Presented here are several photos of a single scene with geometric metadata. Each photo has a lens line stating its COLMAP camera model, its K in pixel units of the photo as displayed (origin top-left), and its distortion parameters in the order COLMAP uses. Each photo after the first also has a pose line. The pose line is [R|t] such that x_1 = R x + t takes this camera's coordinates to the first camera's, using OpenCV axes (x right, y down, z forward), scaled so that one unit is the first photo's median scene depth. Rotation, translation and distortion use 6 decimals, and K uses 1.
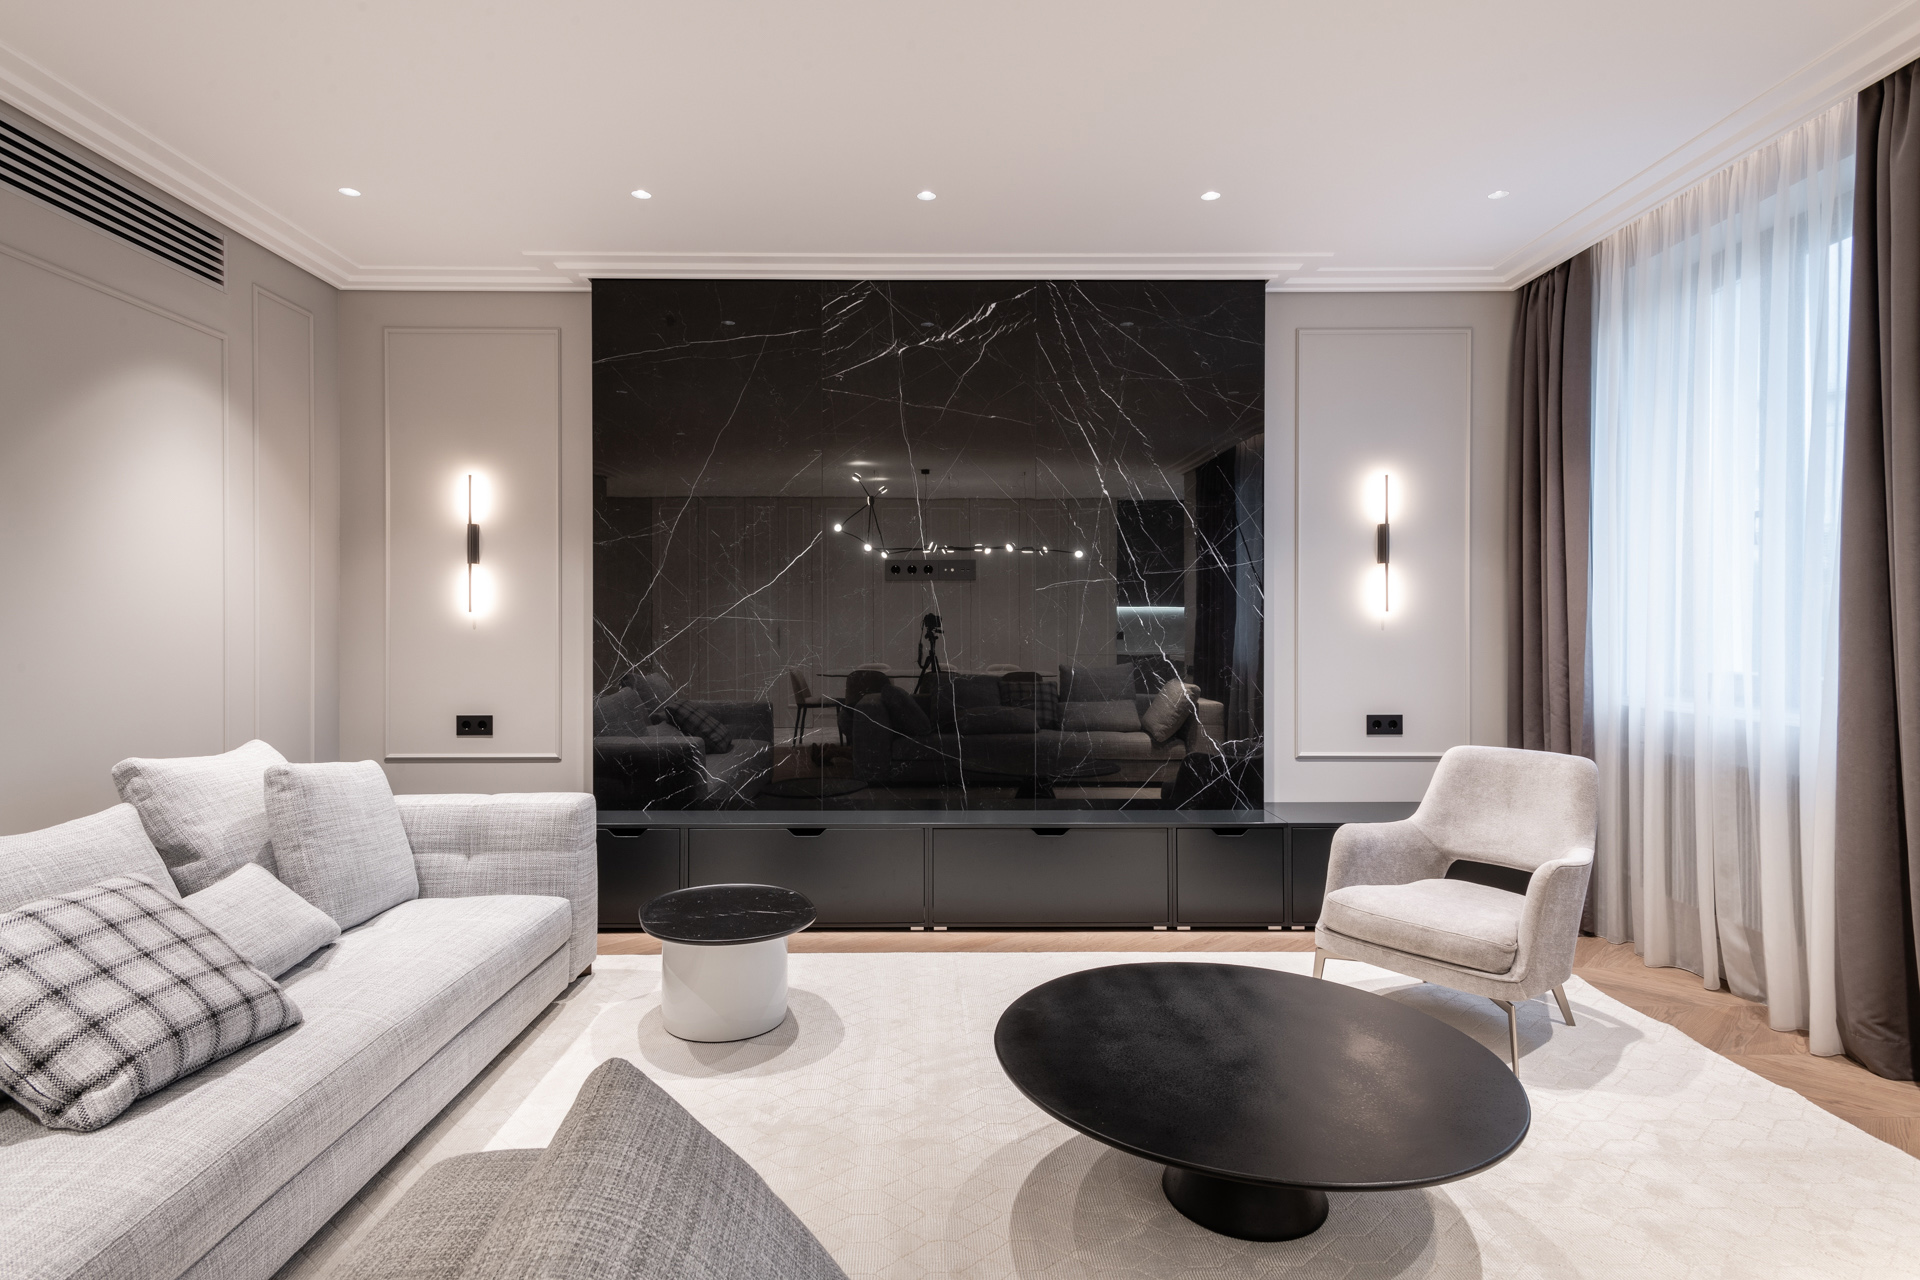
lens RADIAL K [[1033.5, 0, 938.6], [0, 1033.5, 626.4], [0, 0, 1]] dist [0.024534, -0.008859]
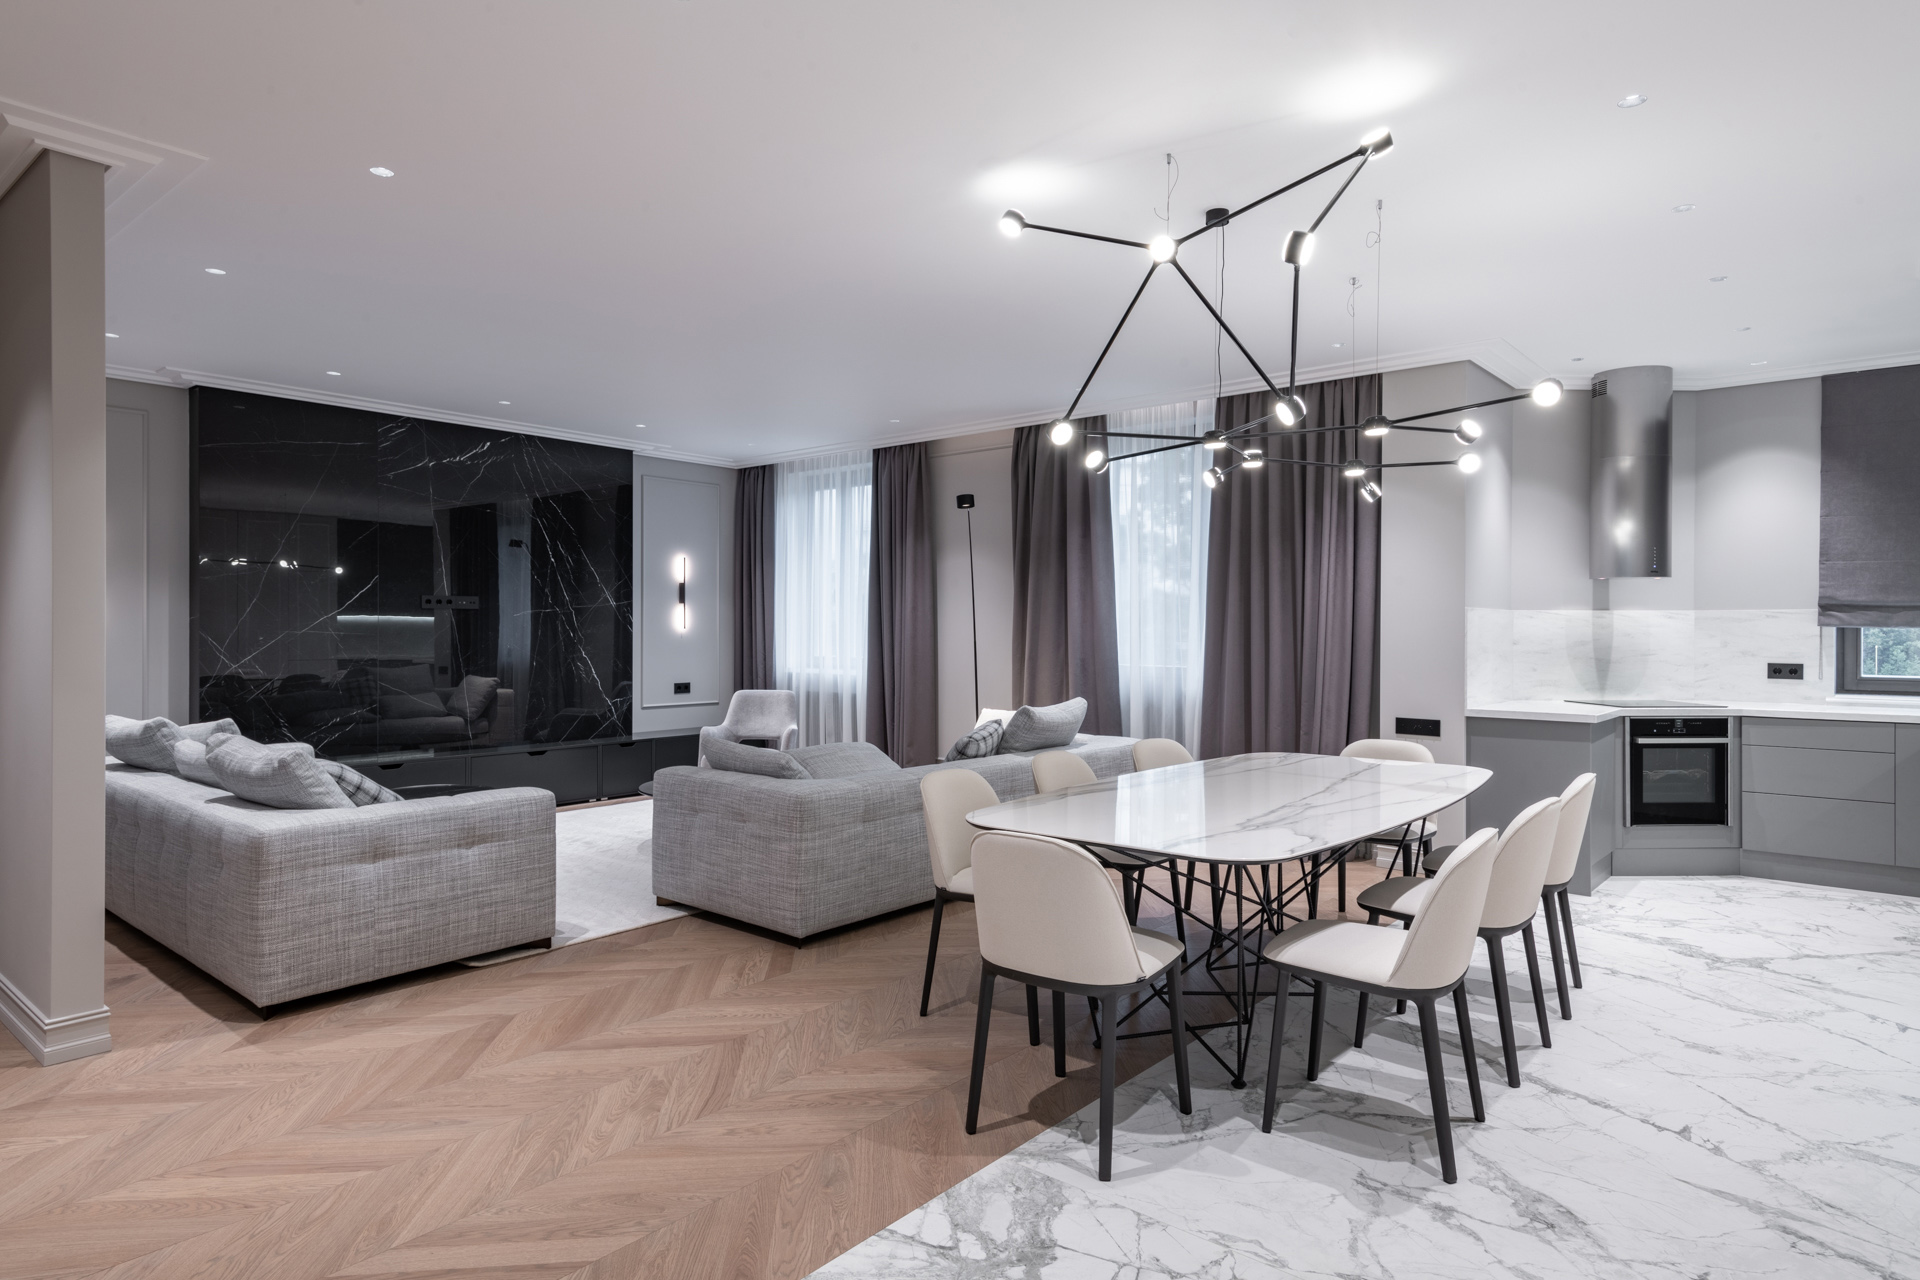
lens RADIAL K [[1077.2, 0, 963.7], [0, 1077.2, 635.6], [0, 0, 1]] dist [0.031034, -0.010423]
pose [[0.648085, -0.001644, 0.761567, -0.776877], [-0.001613, 0.999992, 0.003532, -0.009687], [-0.761567, -0.003517, 0.648077, -0.705914]]
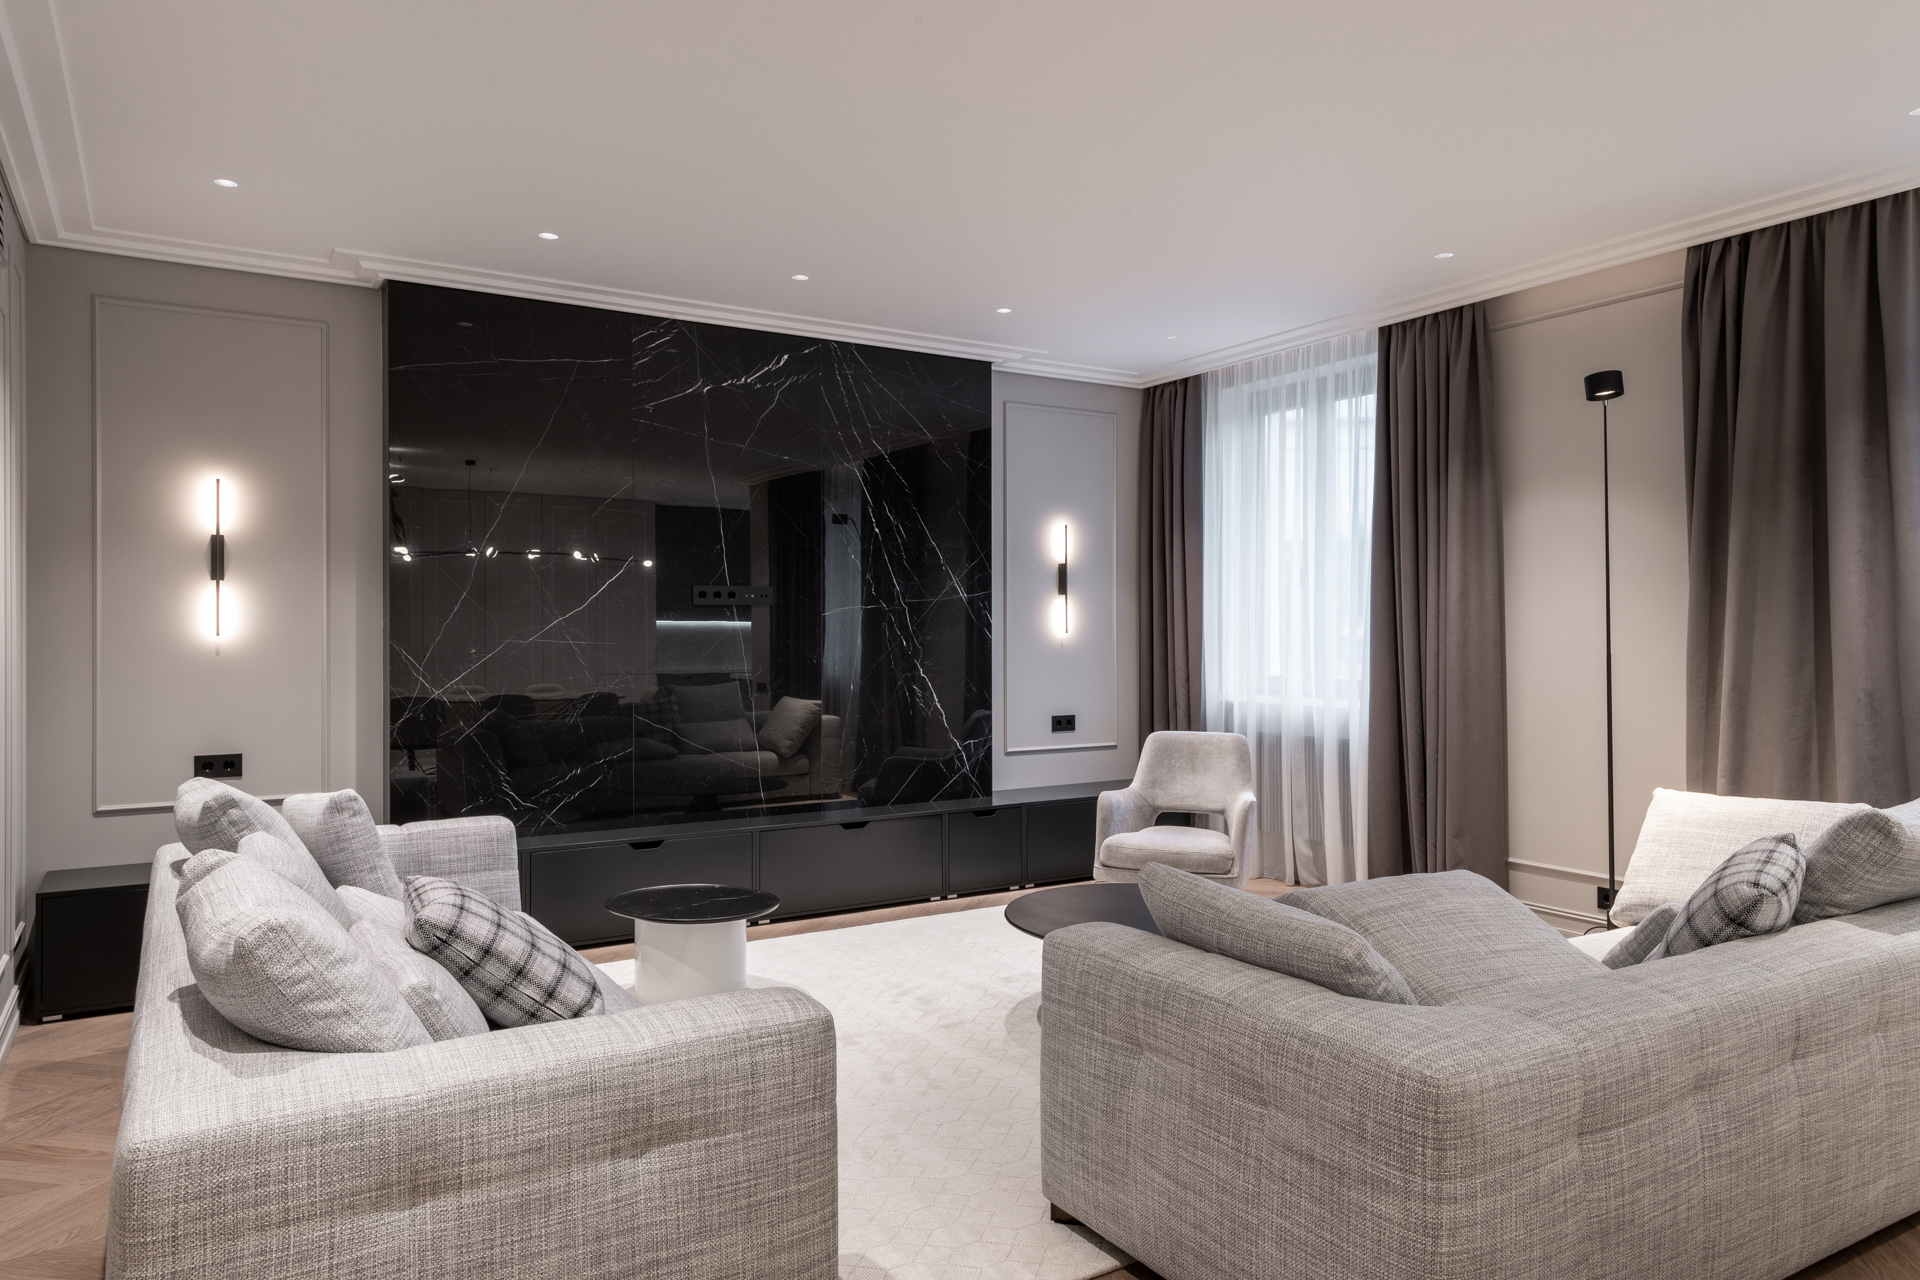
lens RADIAL K [[1257.1, 0, 968.3], [0, 1257.1, 635.8], [0, 0, 1]] dist [0.028013, -0.003875]
pose [[0.850797, -0.002808, 0.525487, -0.488279], [0.003592, 0.999993, -0.000472, -0.011291], [-0.525482, 0.002289, 0.850802, -0.243446]]
